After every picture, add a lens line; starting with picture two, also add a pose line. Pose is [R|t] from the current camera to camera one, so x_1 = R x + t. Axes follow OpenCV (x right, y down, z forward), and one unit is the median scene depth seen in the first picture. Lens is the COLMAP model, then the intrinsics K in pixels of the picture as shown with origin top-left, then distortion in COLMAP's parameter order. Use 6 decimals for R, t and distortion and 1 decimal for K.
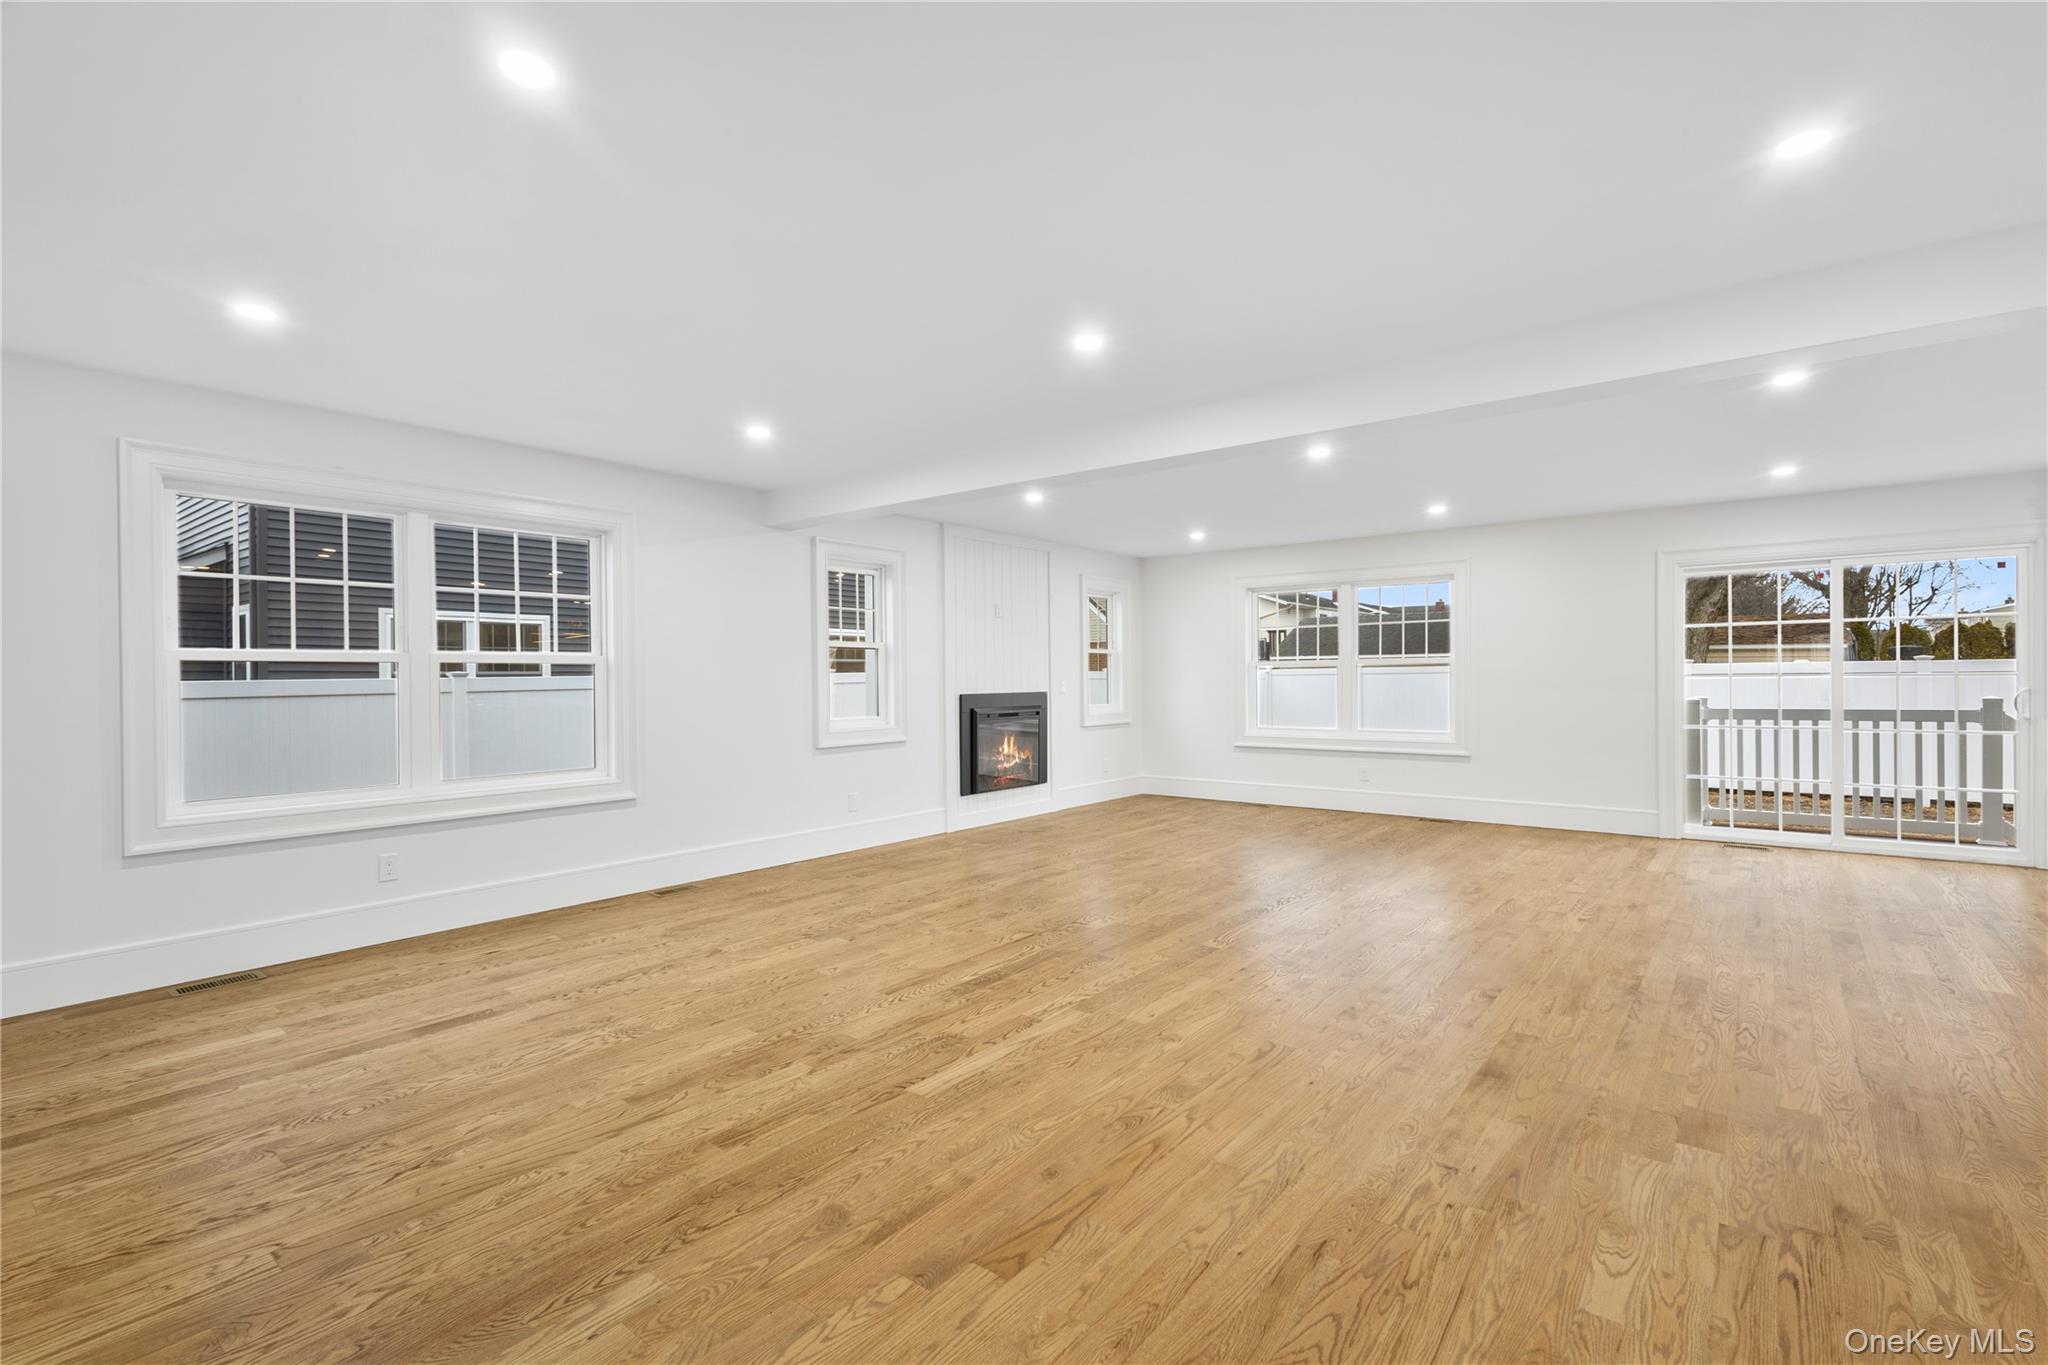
lens RADIAL K [[942.0, 0, 1023.6], [0, 942.0, 674.6], [0, 0, 1]] dist [0.007267, -0.000541]
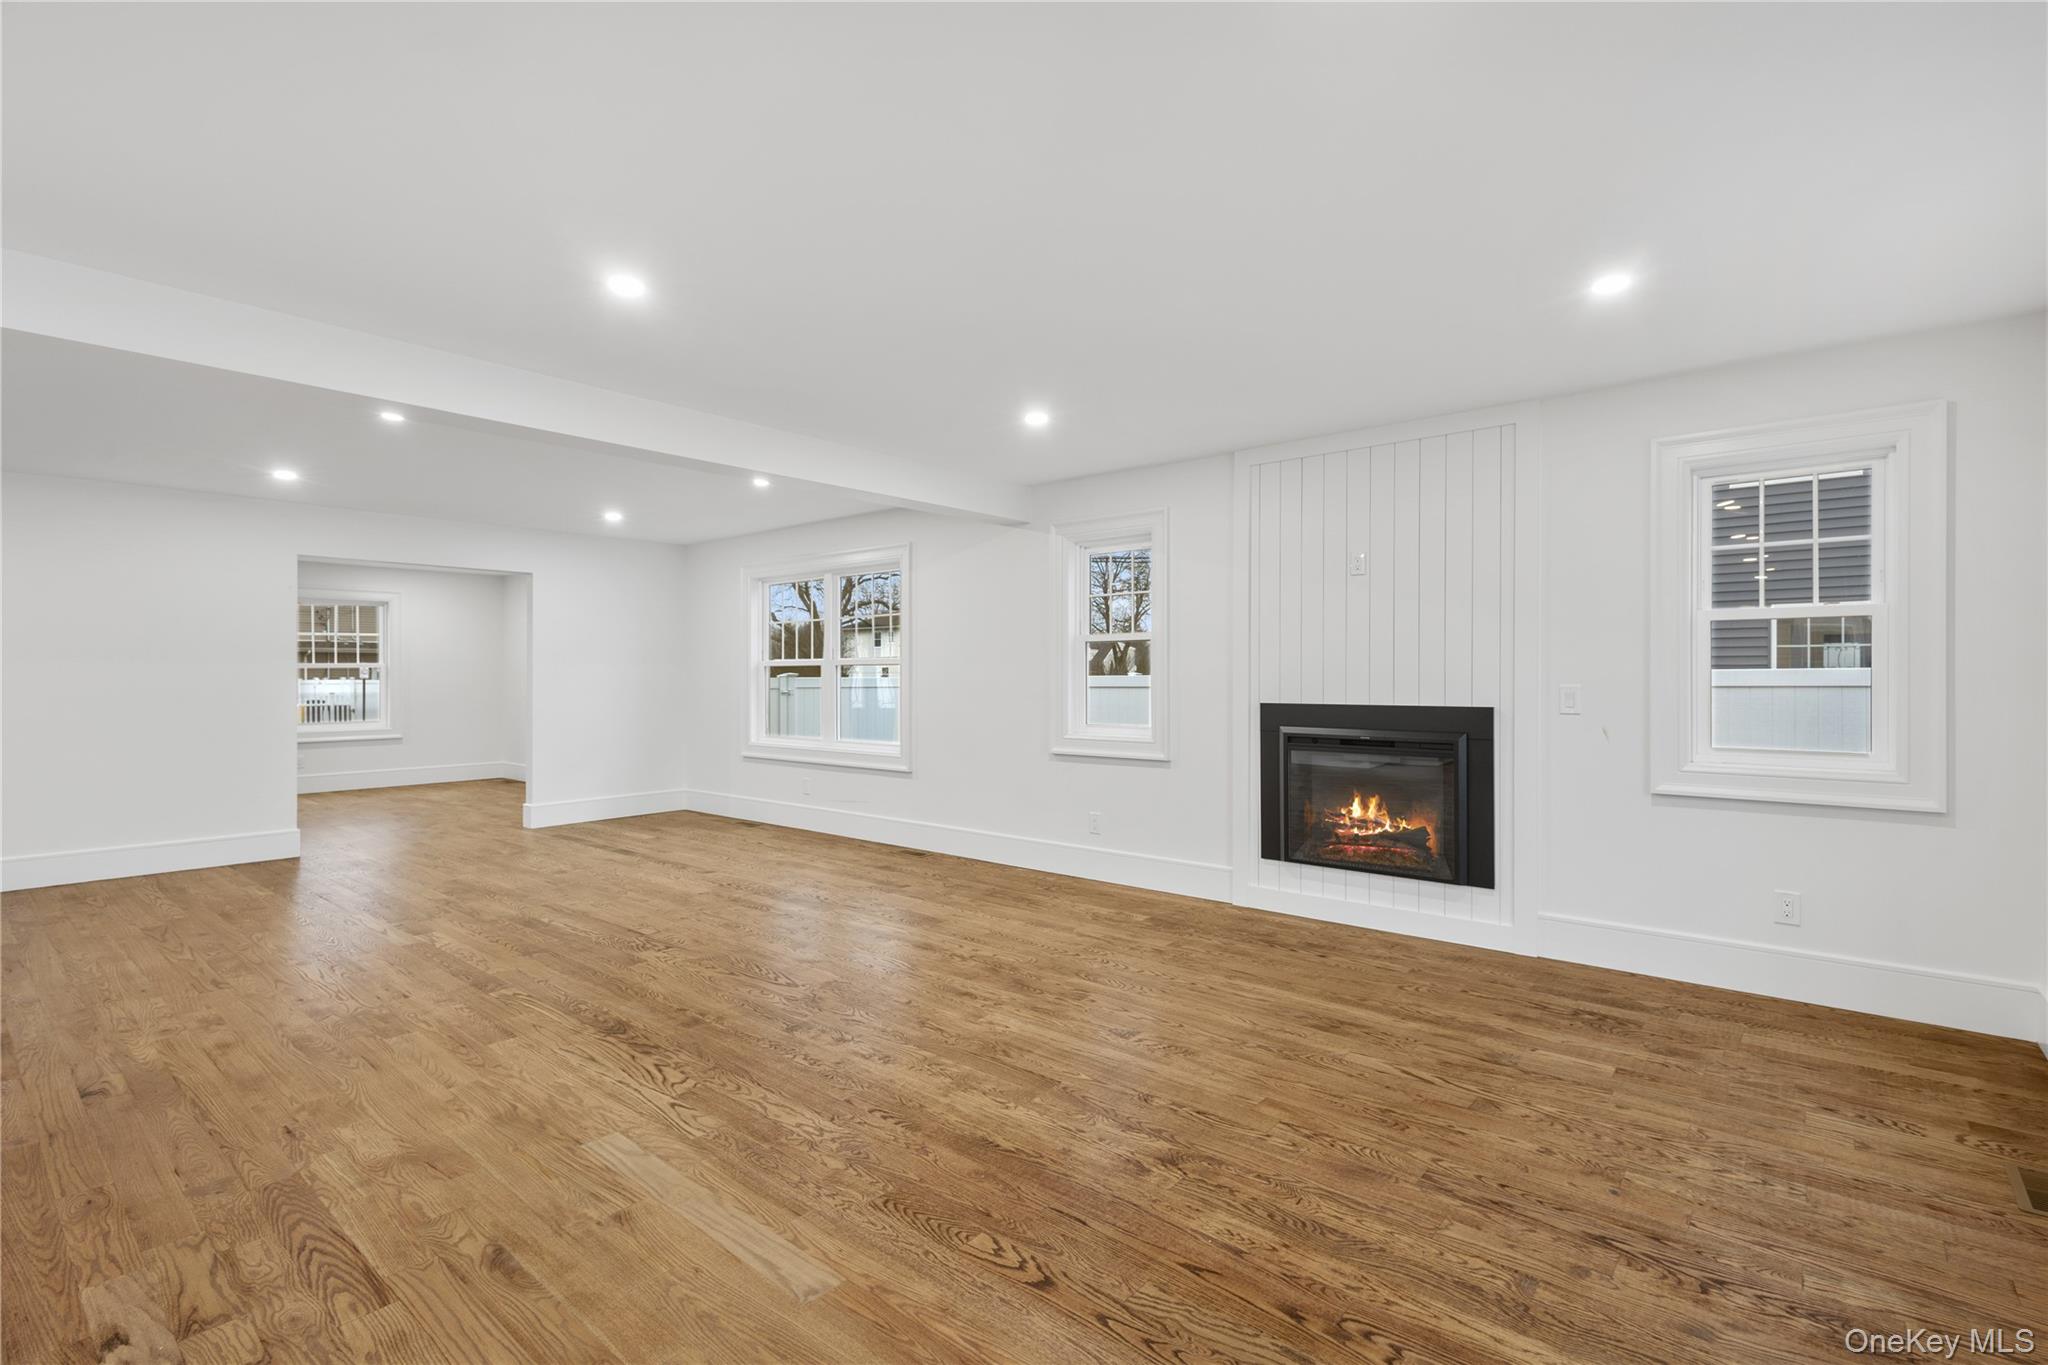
lens RADIAL K [[942.0, 0, 1023.6], [0, 942.0, 674.6], [0, 0, 1]] dist [0.007267, -0.000541]
pose [[-0.035590, 0.006352, -0.999346, 0.587255], [0.004890, 0.999969, 0.006181, -0.003817], [0.999355, -0.004667, -0.035620, 0.846005]]
